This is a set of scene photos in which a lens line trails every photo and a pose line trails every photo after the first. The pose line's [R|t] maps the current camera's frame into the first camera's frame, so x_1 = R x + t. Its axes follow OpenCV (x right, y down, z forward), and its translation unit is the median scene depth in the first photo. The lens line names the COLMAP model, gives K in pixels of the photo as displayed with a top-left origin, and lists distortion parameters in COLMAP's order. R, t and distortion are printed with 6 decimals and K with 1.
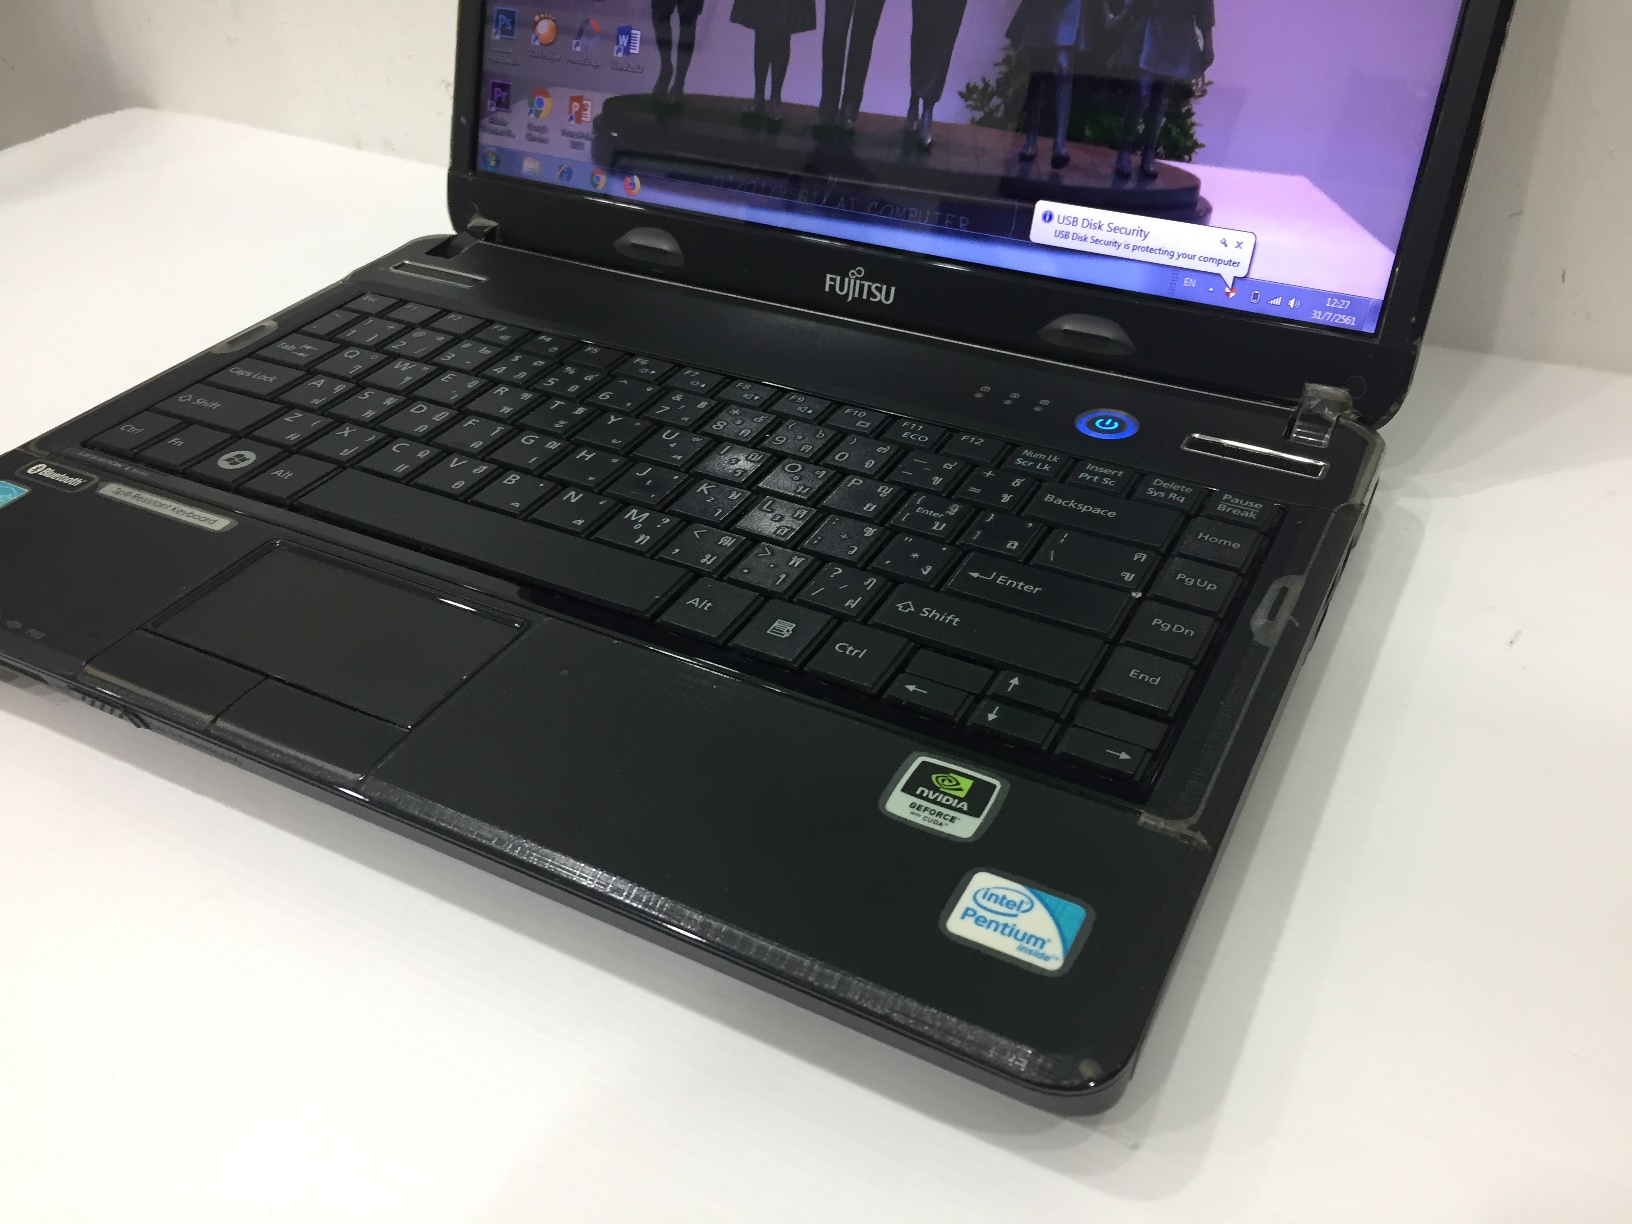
lens RADIAL K [[1424.9, 0, 811.0], [0, 1424.9, 609.1], [0, 0, 1]] dist [0.040834, -0.009469]
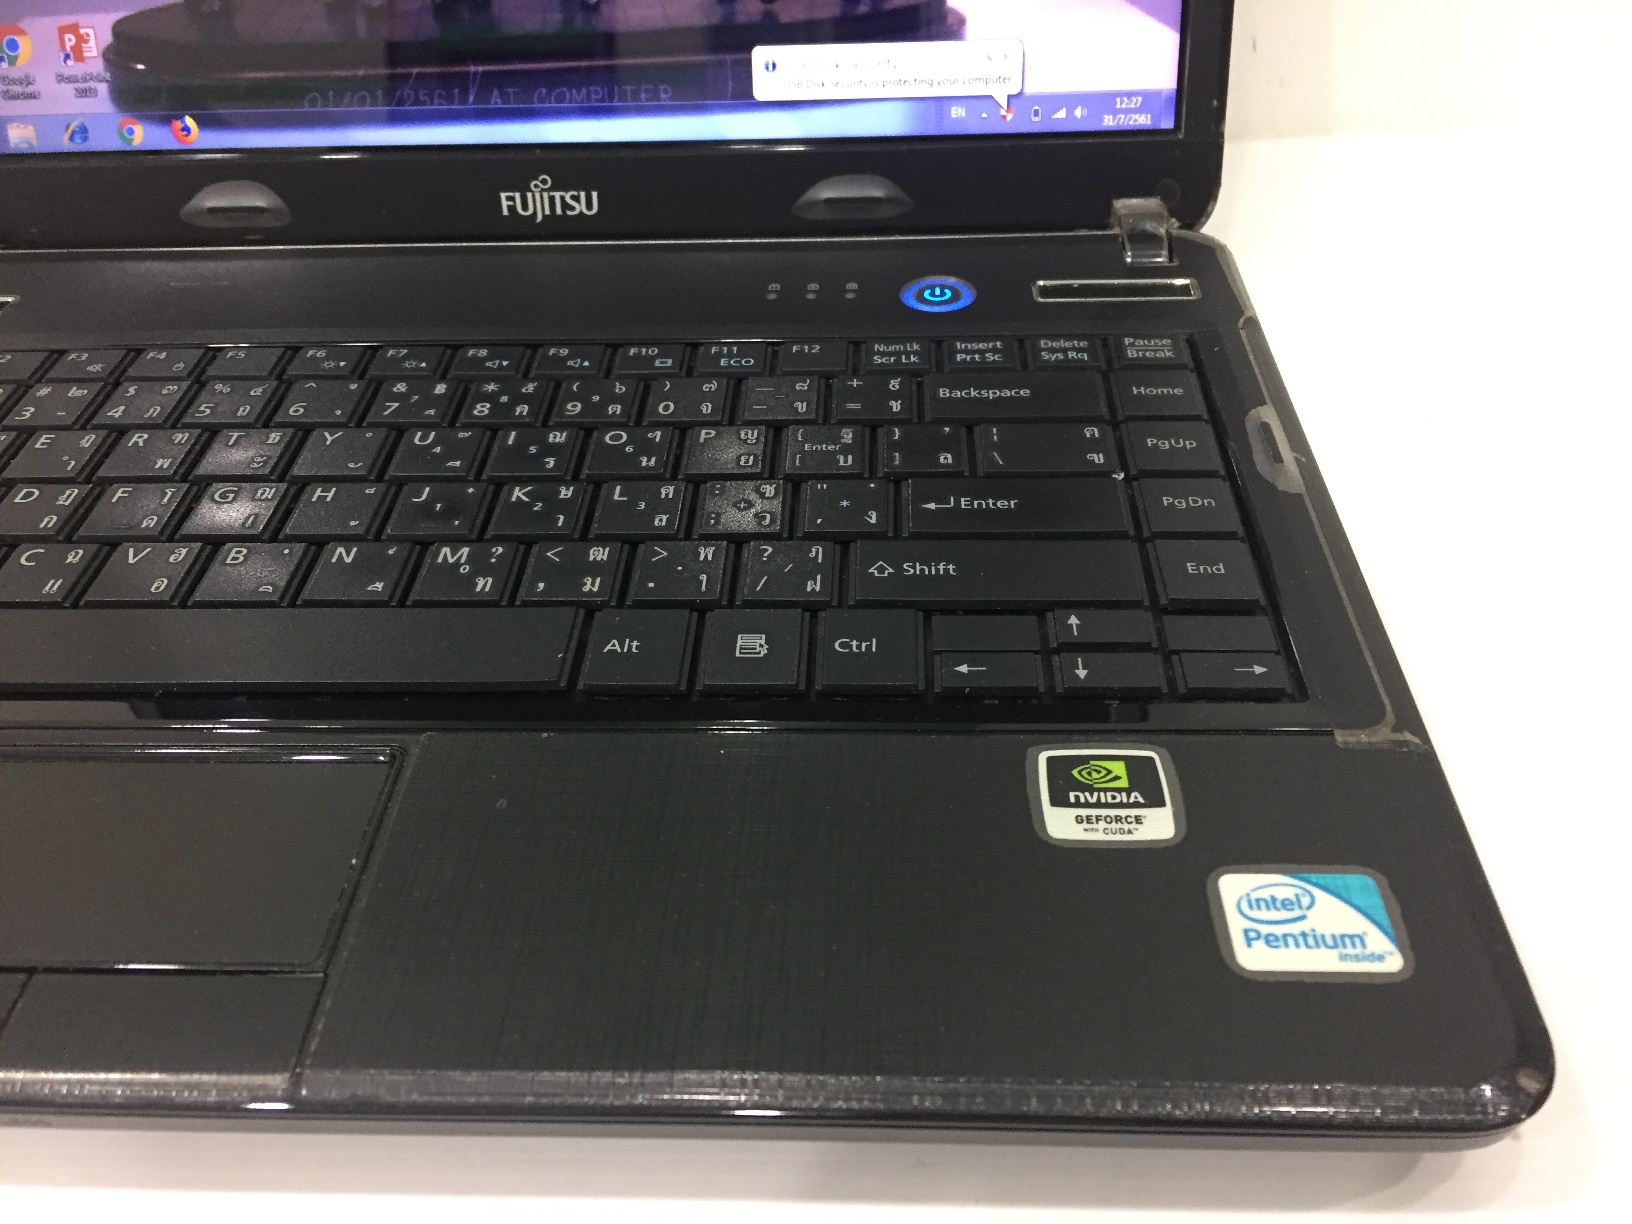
lens RADIAL K [[1427.6, 0, 818.3], [0, 1427.6, 606.0], [0, 0, 1]] dist [0.074817, -0.138313]
pose [[0.897743, -0.290232, 0.331394, -0.180146], [0.274353, 0.956939, 0.094861, -0.052281], [-0.344656, 0.005758, 0.938711, 0.233349]]
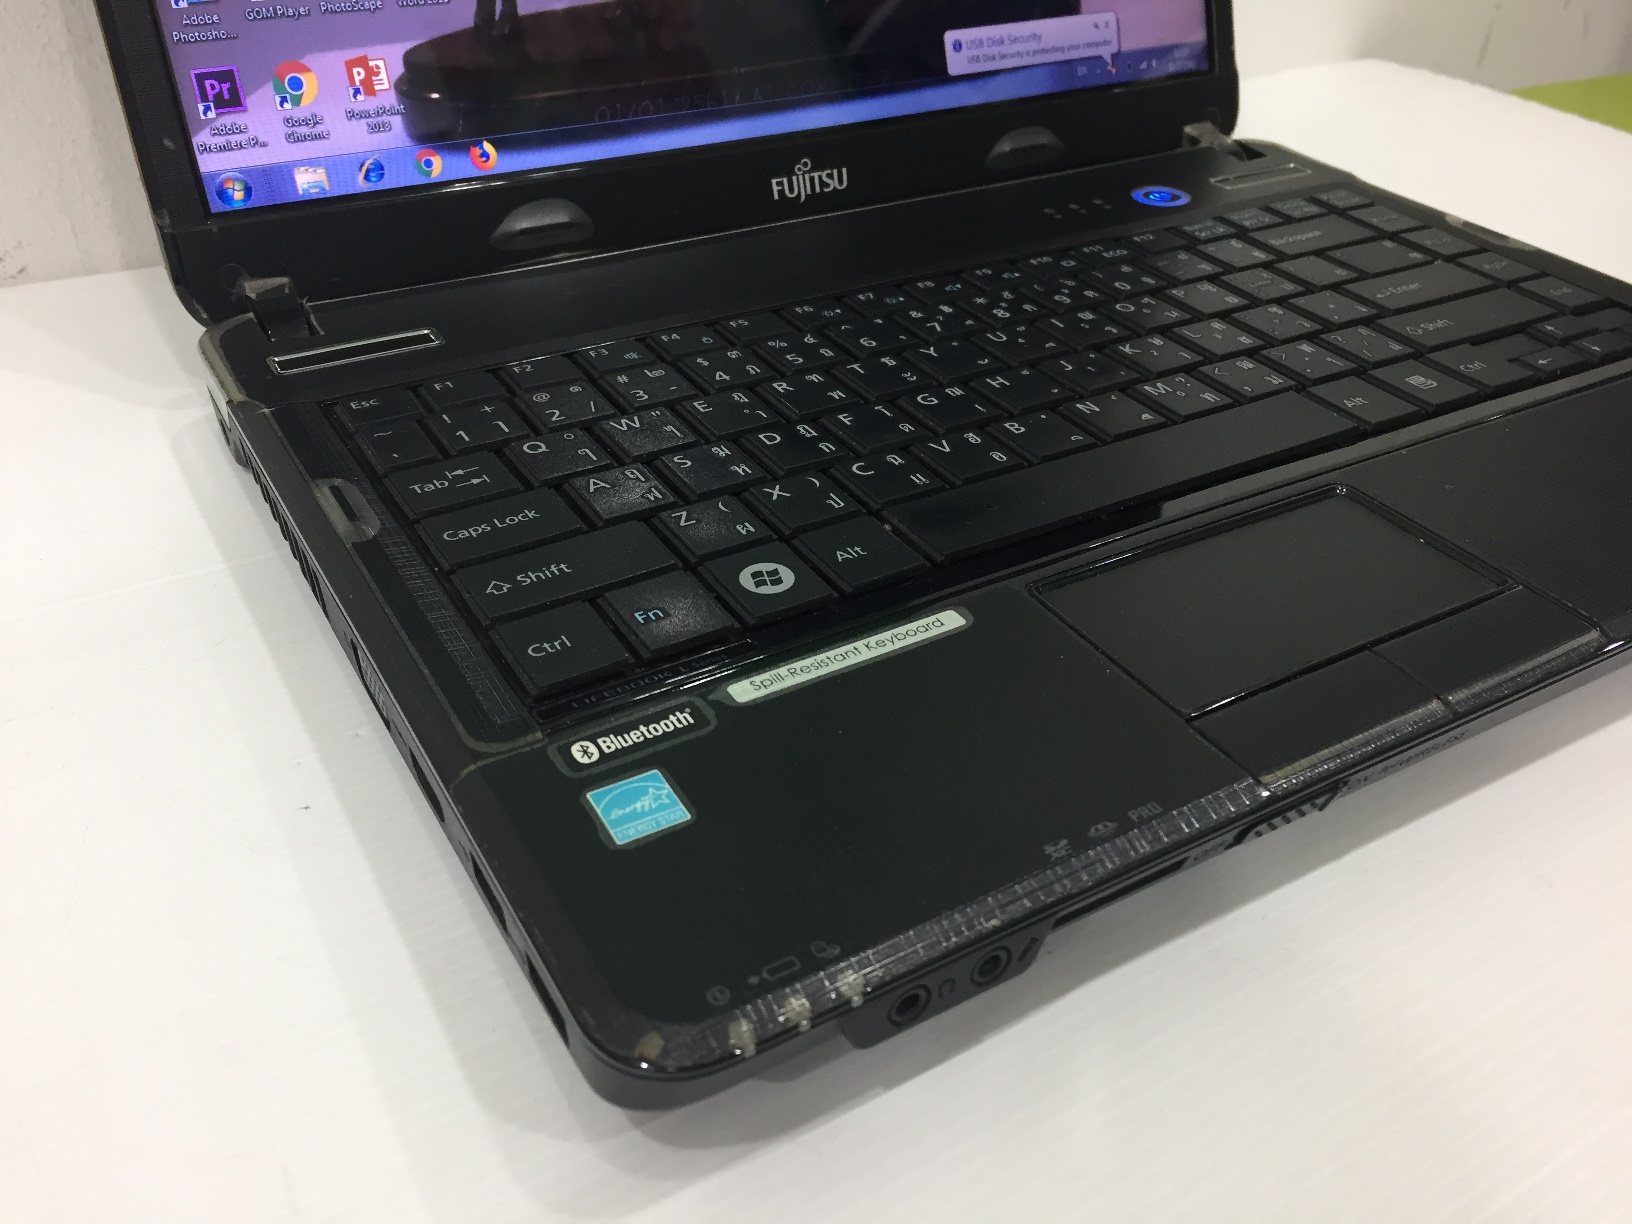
lens RADIAL K [[1427.6, 0, 818.3], [0, 1427.6, 606.0], [0, 0, 1]] dist [0.074817, -0.138313]
pose [[0.508607, -0.459293, 0.728264, -0.823844], [0.471885, 0.856184, 0.210411, -0.208153], [-0.720169, 0.236640, 0.652195, 0.539136]]
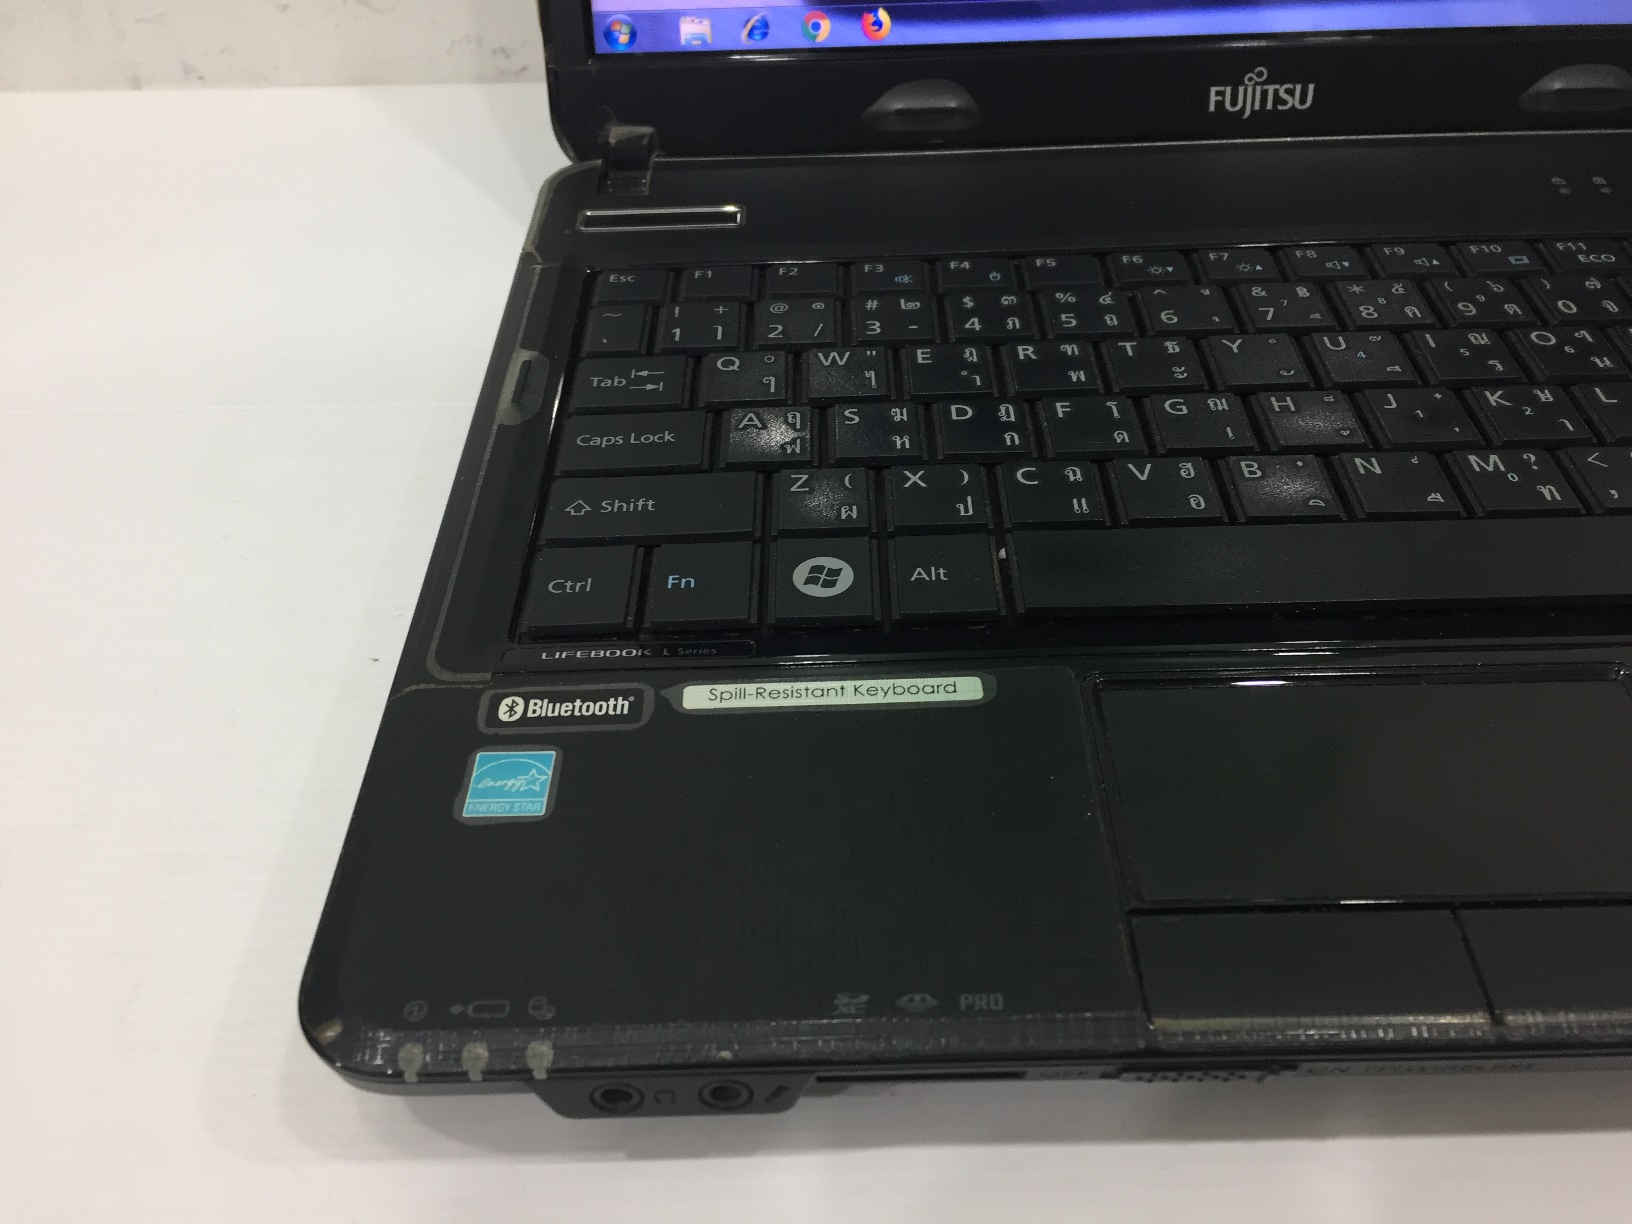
lens RADIAL K [[1427.6, 0, 818.3], [0, 1427.6, 606.0], [0, 0, 1]] dist [0.074817, -0.138313]
pose [[0.878250, -0.326425, 0.349462, -0.583326], [0.291276, 0.944736, 0.150438, -0.173629], [-0.379256, -0.030333, 0.924794, 0.433507]]
